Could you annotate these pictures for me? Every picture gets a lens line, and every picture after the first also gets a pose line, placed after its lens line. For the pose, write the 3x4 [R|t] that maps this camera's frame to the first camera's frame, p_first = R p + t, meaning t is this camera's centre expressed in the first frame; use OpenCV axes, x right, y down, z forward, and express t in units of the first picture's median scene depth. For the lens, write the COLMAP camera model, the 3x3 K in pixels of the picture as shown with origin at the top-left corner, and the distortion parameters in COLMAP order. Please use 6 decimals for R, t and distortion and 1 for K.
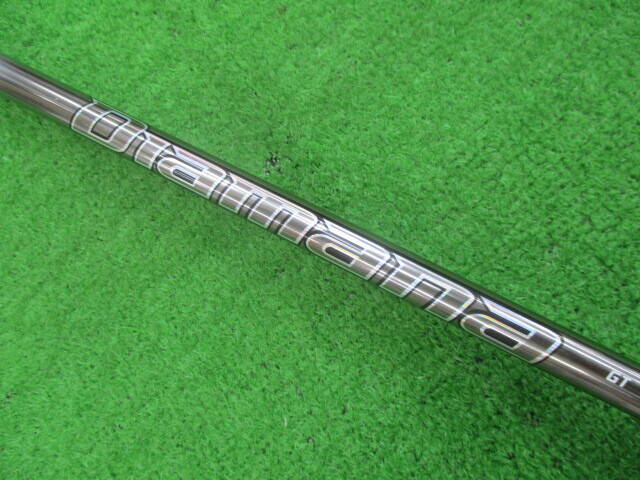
lens RADIAL K [[605.3, 0, 320.0], [0, 605.3, 240.0], [0, 0, 1]] dist [-0.005281, -0.025044]
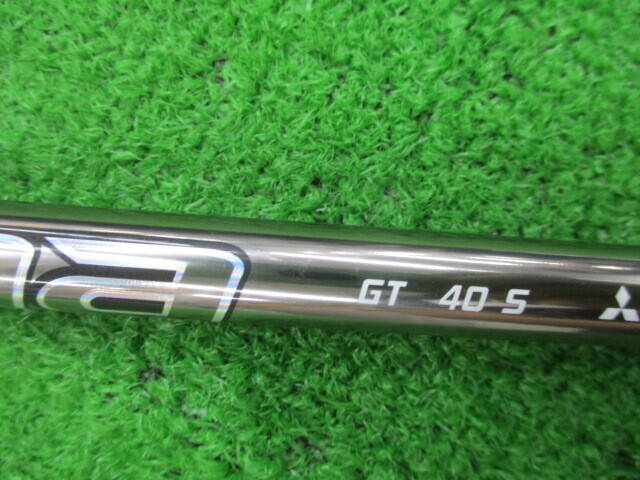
lens RADIAL K [[617.5, 0, 339.6], [0, 617.5, 248.0], [0, 0, 1]] dist [-0.002062, -0.003044]
pose [[0.902807, -0.384670, 0.192271, 0.311442], [0.363967, 0.921603, 0.134815, 0.098767], [-0.229057, -0.051732, 0.972037, 0.513490]]
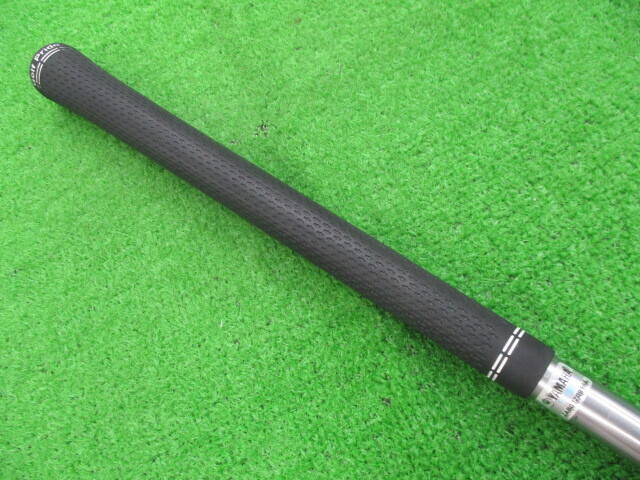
lens RADIAL K [[610.2, 0, 321.0], [0, 610.2, 228.5], [0, 0, 1]] dist [-0.009096, 0.002841]
pose [[0.975203, 0.205764, -0.081492, 0.203841], [-0.215195, 0.967602, -0.132048, 0.235046], [0.051681, 0.146311, 0.987888, -0.248013]]
